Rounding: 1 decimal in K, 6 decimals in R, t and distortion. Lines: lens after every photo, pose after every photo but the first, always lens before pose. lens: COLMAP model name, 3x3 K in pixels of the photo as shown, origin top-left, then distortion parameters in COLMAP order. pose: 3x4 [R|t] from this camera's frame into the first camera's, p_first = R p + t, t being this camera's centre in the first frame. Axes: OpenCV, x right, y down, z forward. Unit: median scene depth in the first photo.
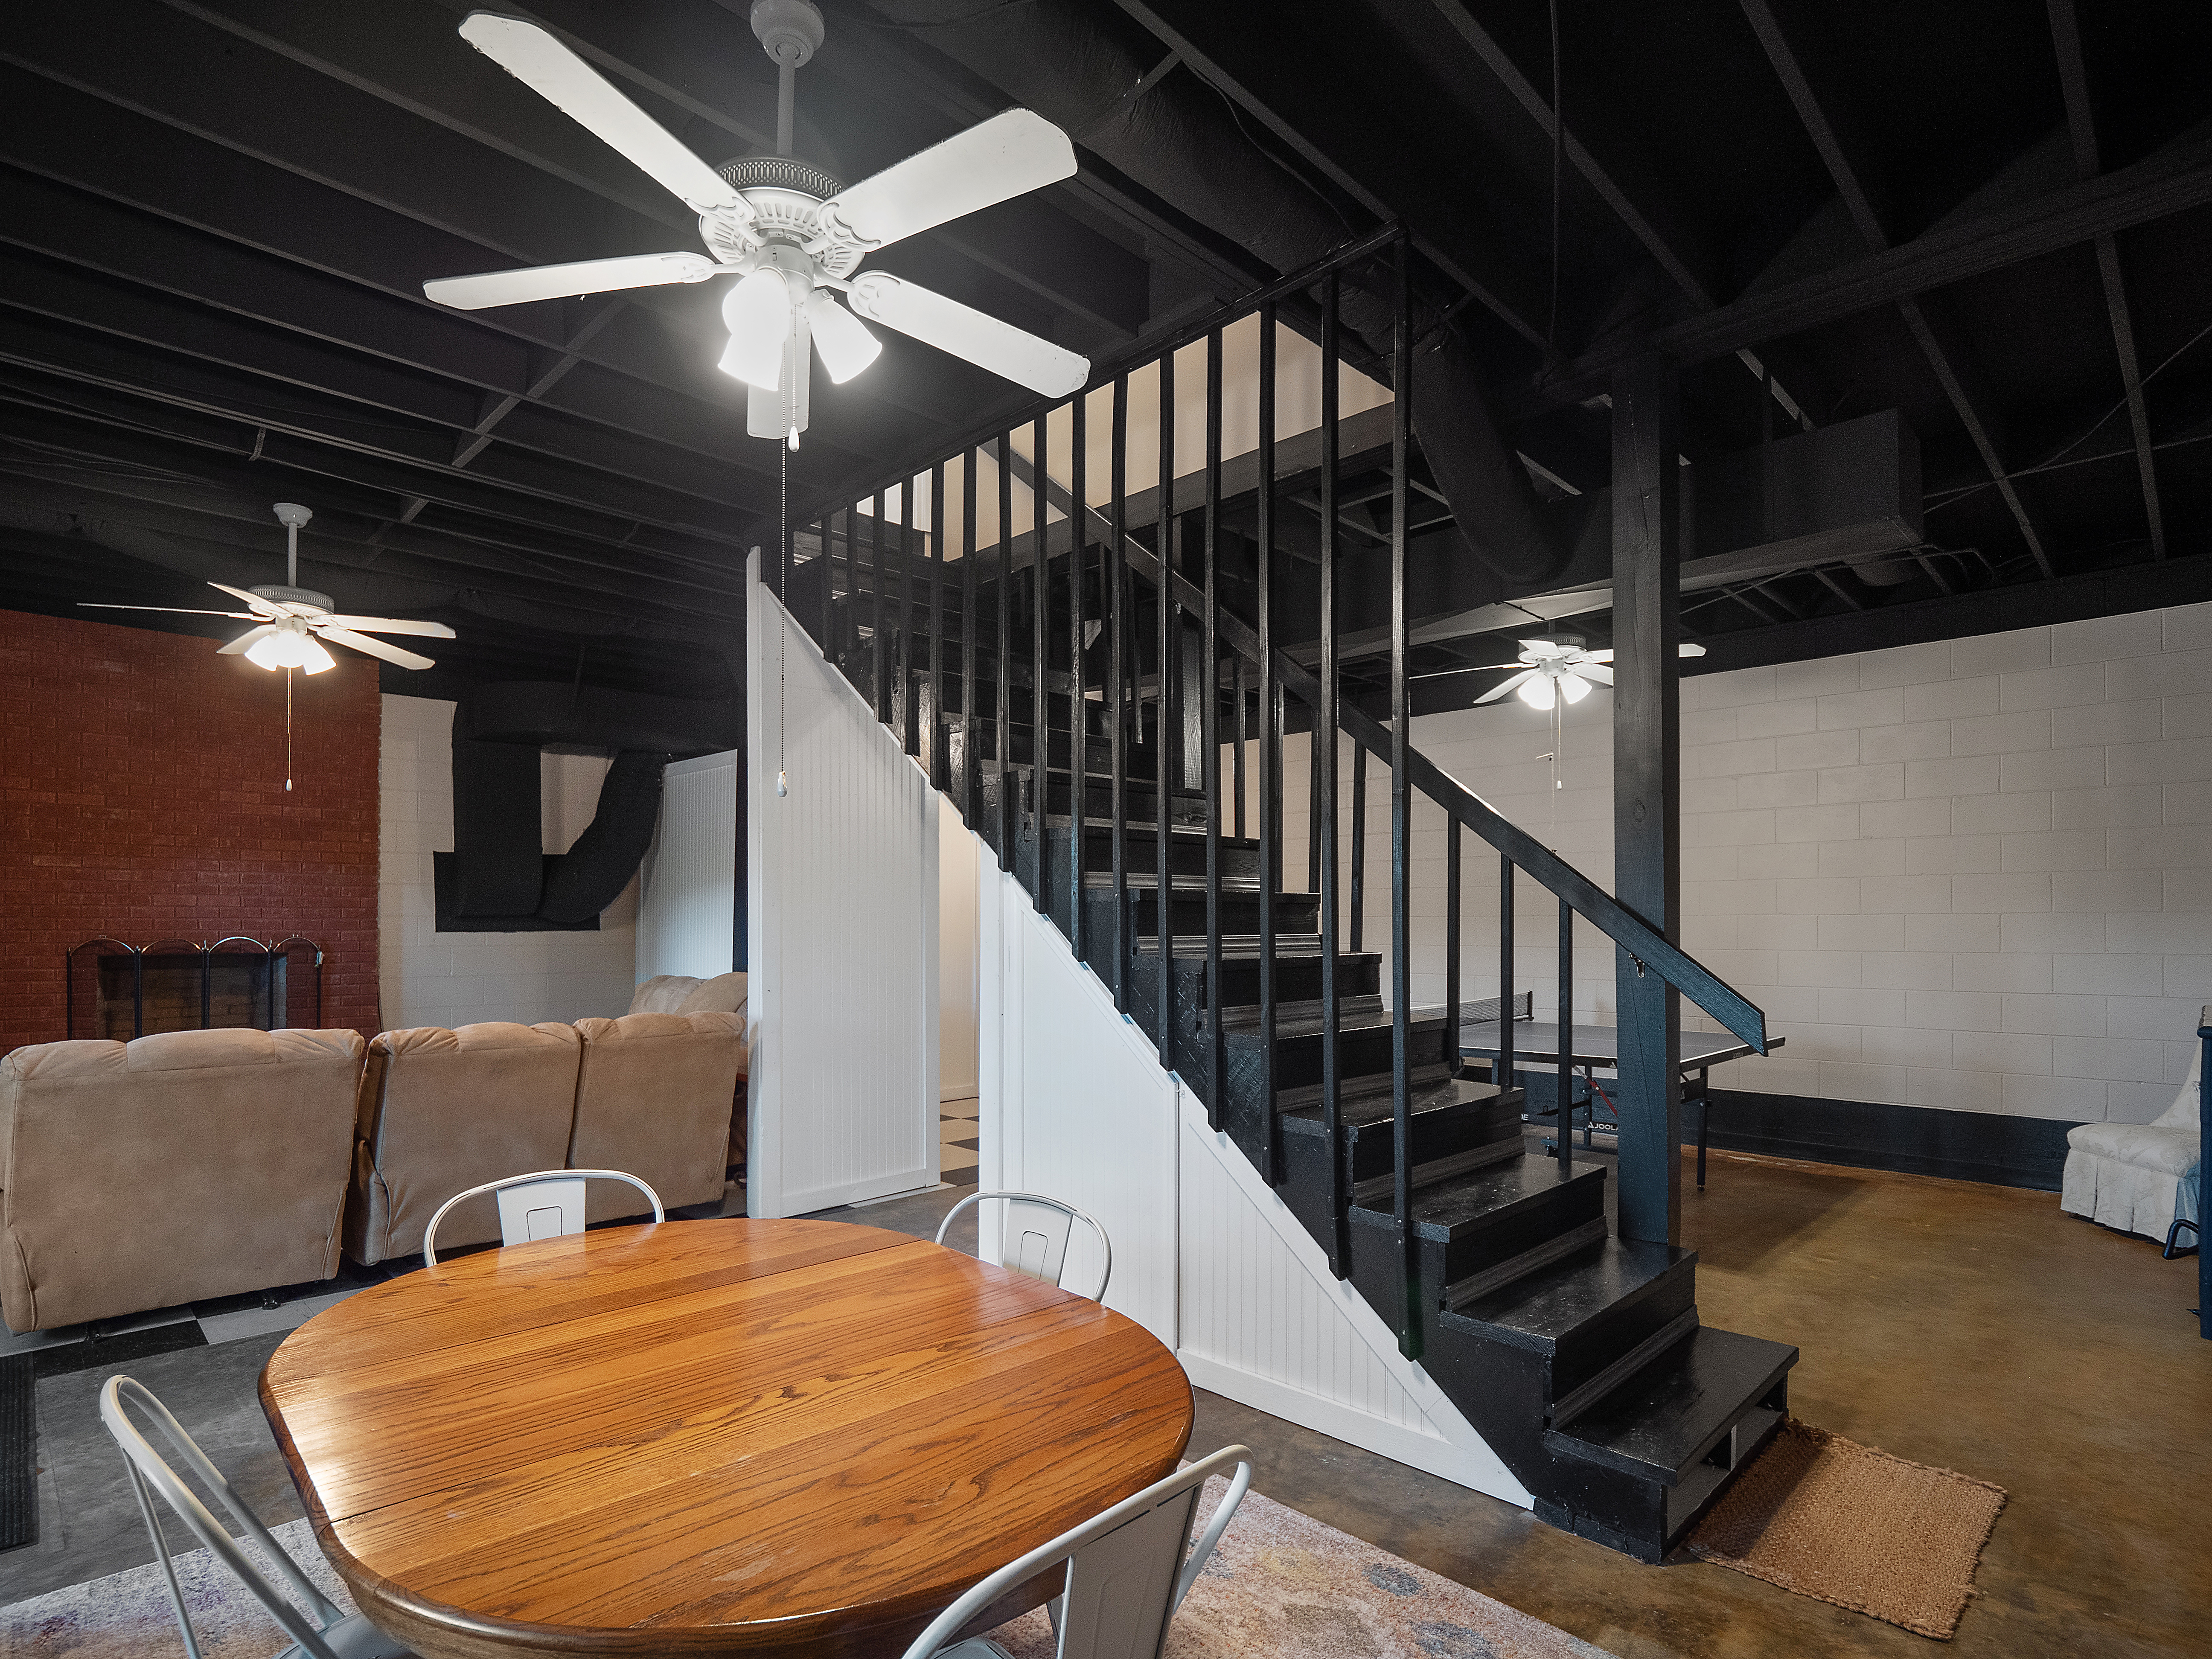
lens RADIAL K [[1118.2, 0, 1063.0], [0, 1118.2, 912.4], [0, 0, 1]] dist [-0.003494, 0.001473]
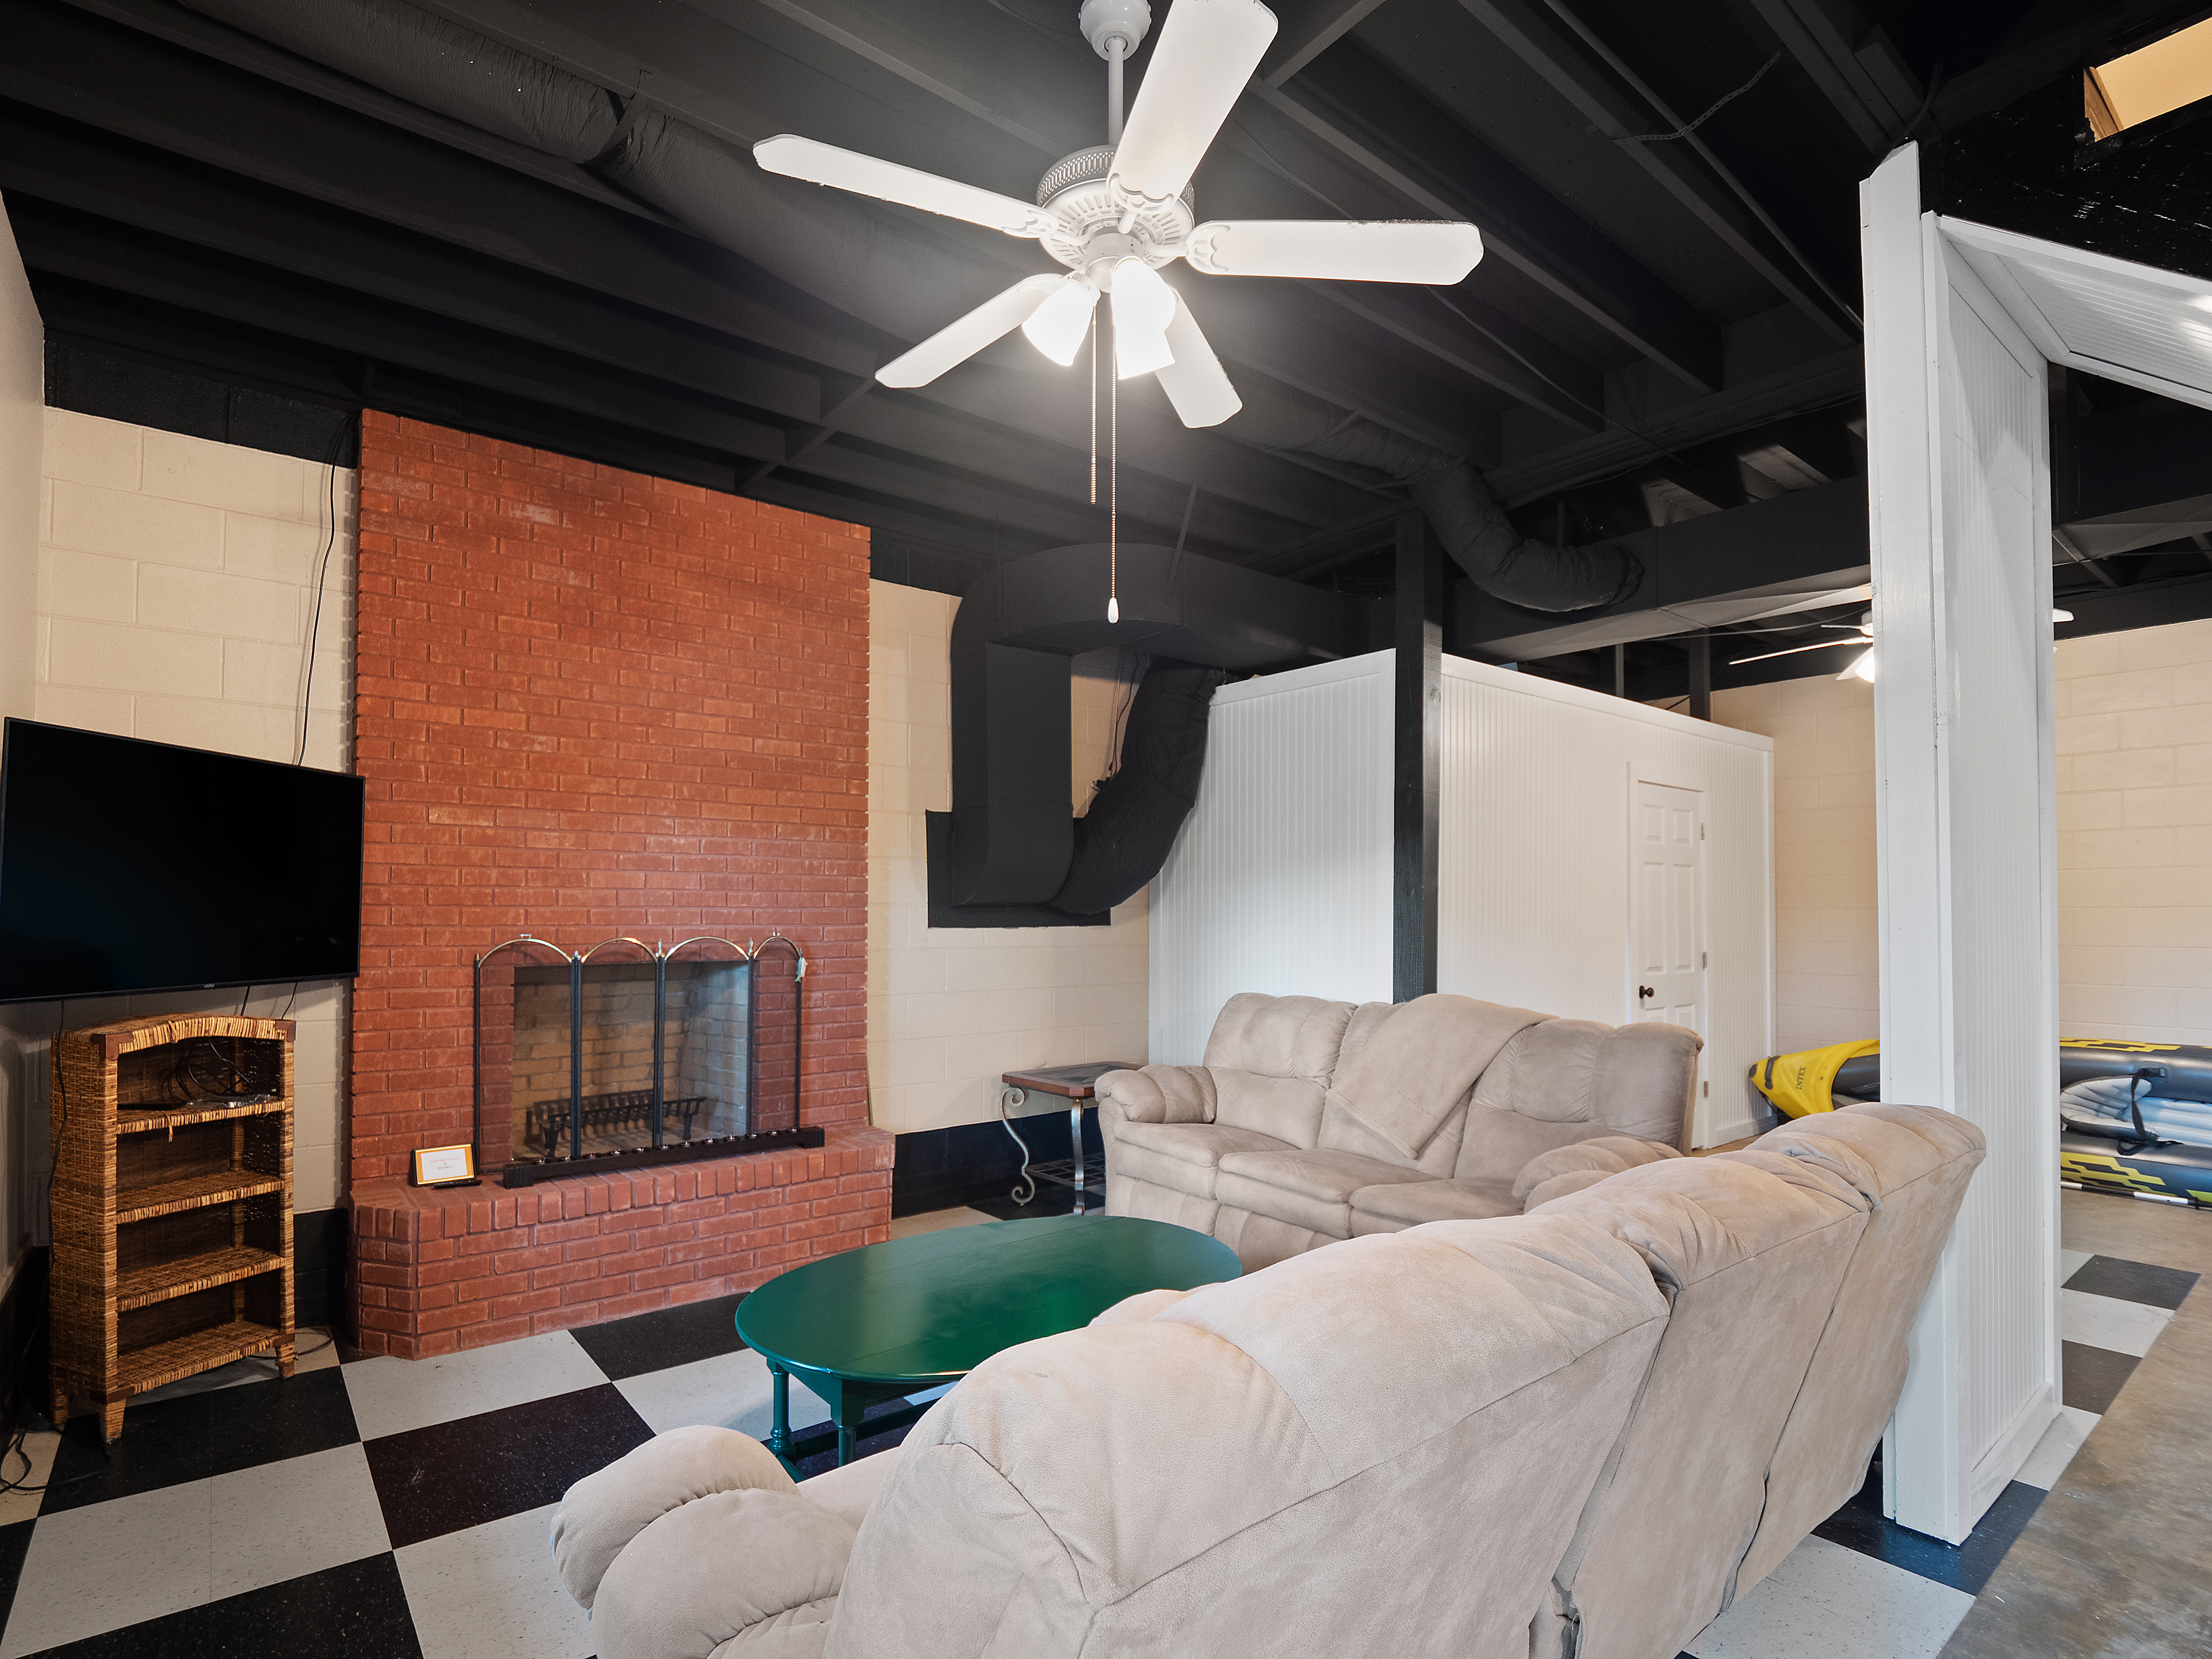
lens RADIAL K [[1105.4, 0, 1107.5], [0, 1105.4, 881.7], [0, 0, 1]] dist [0.000634, -0.000498]
pose [[0.996195, -0.000366, -0.087147, -0.444926], [-0.001230, 0.999833, -0.018253, 0.001661], [0.087139, 0.018291, 0.996028, 0.378042]]
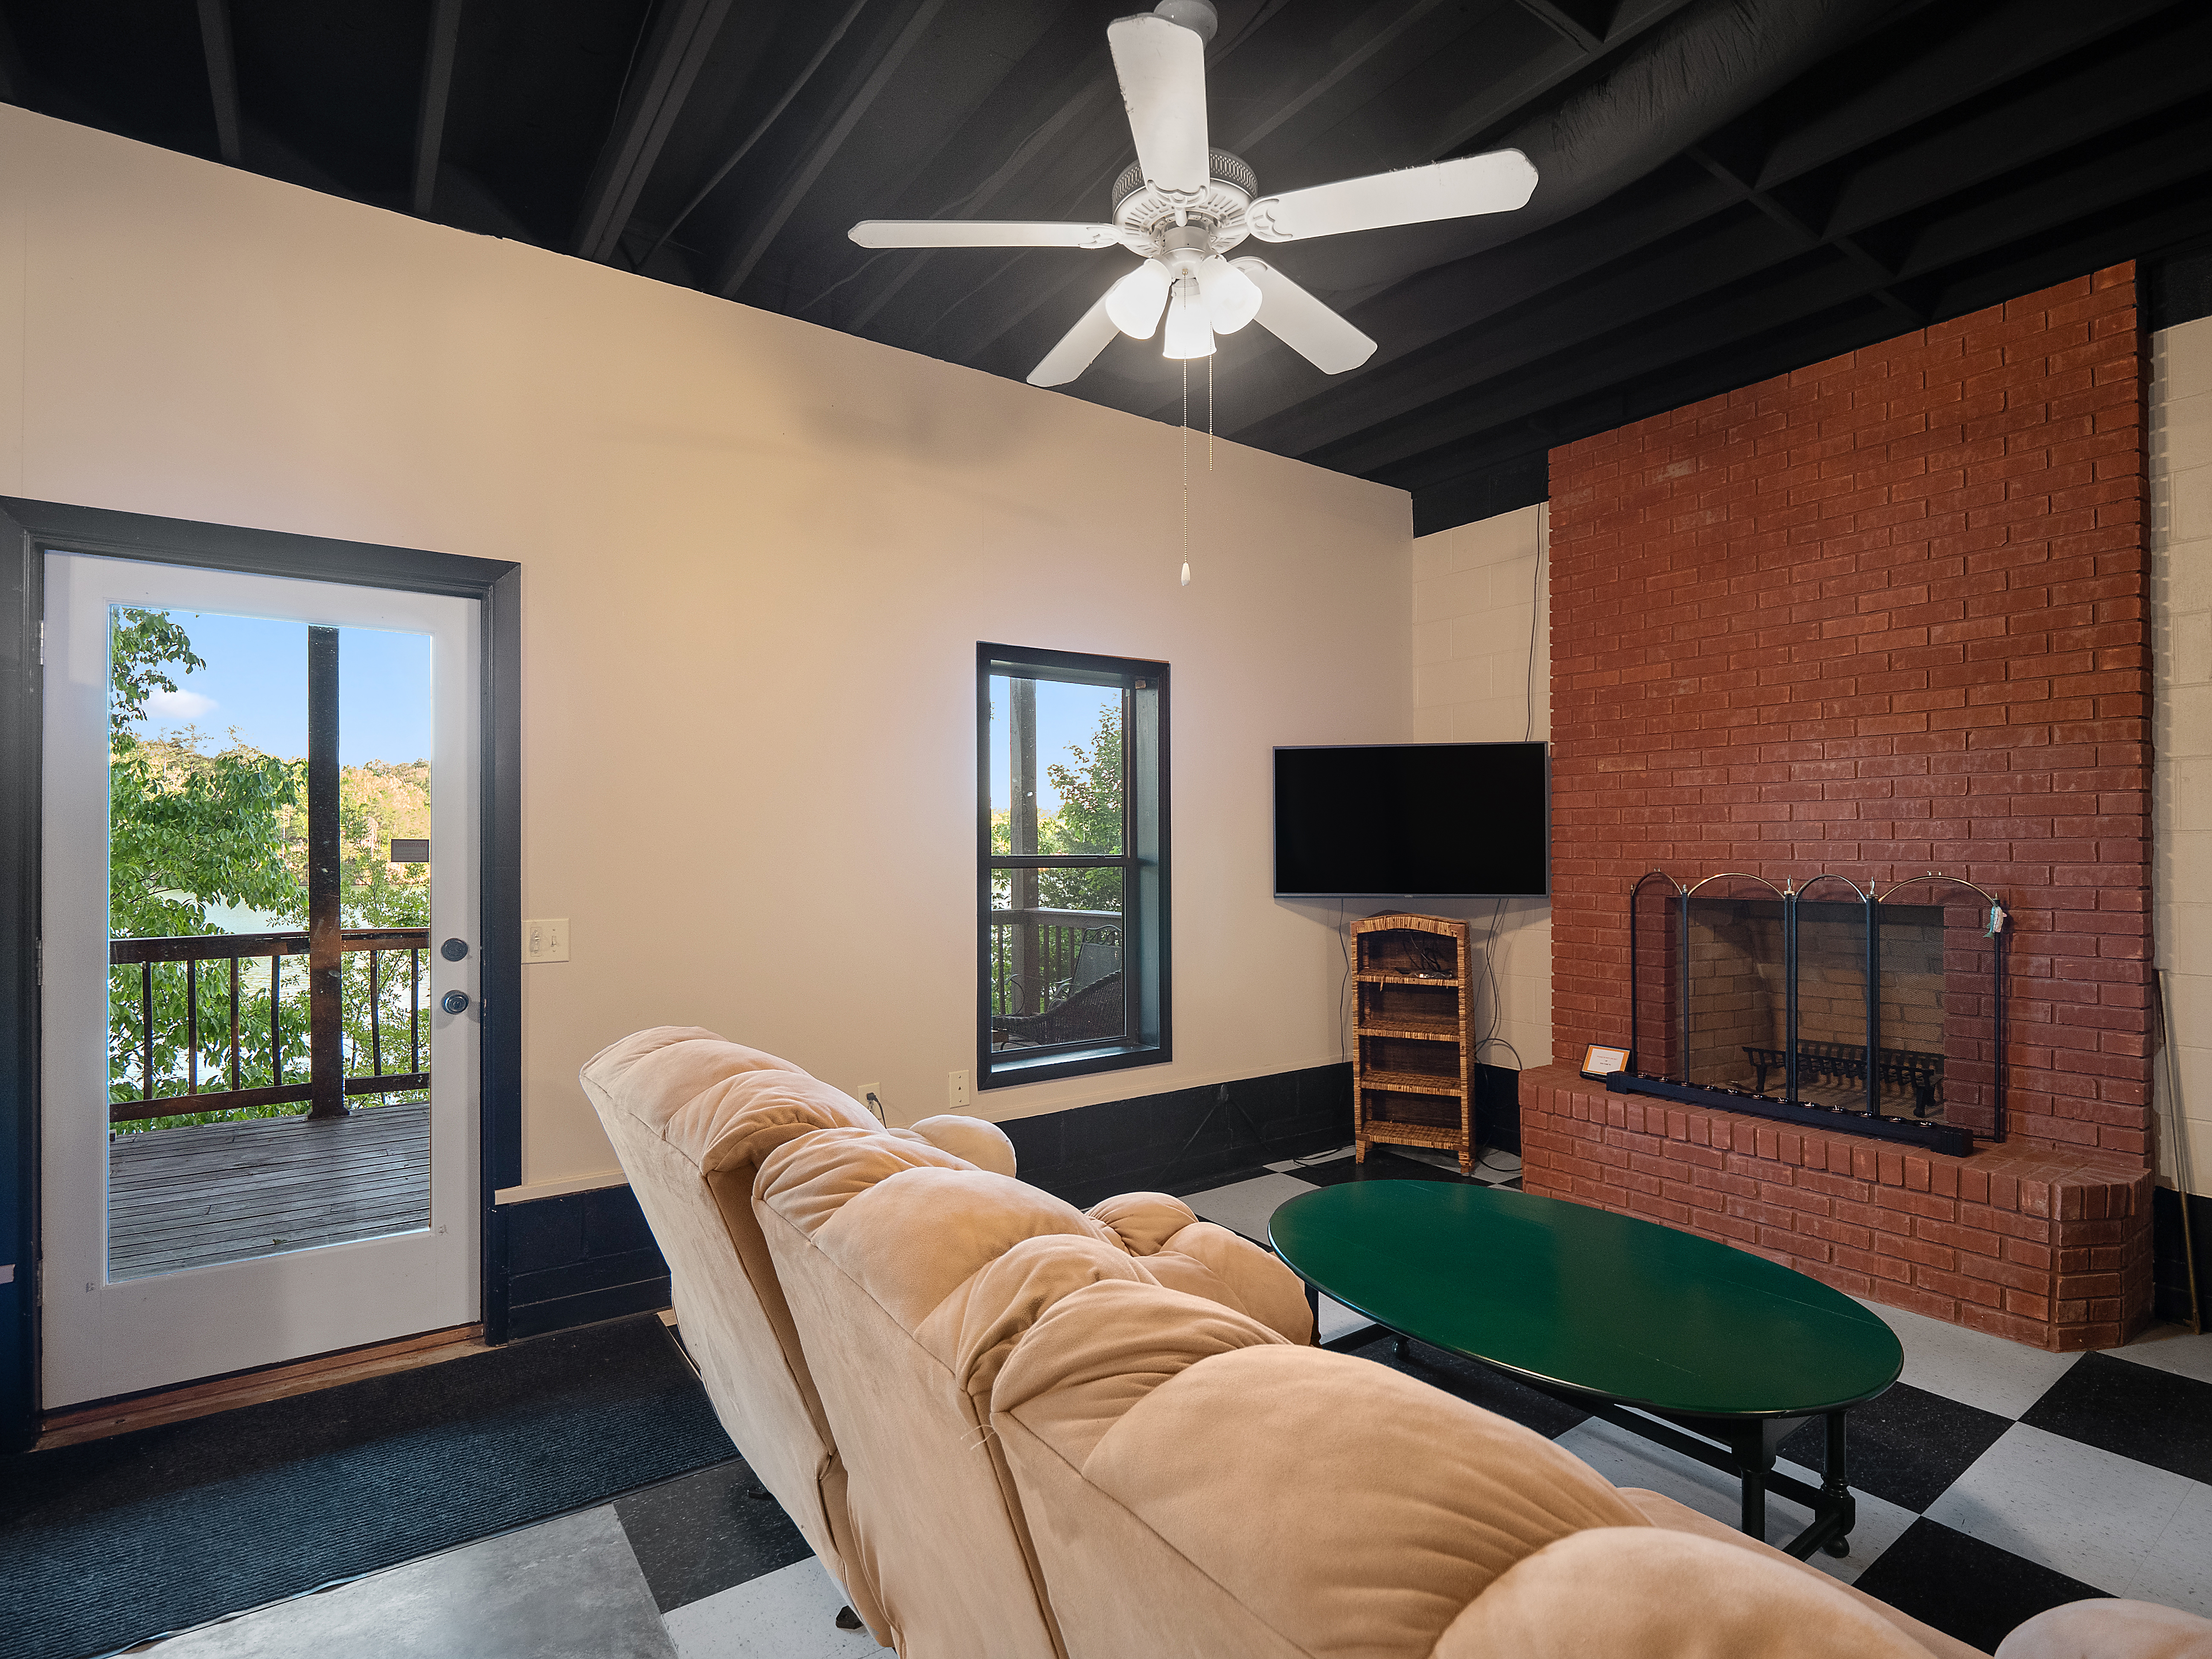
lens RADIAL K [[1113.2, 0, 1105.7], [0, 1113.2, 838.4], [0, 0, 1]] dist [-0.002079, -0.000159]
pose [[-0.136695, -0.008628, -0.990576, -0.131465], [0.012931, 0.999861, -0.010493, 0.005074], [0.990529, -0.014243, -0.136565, 0.704516]]
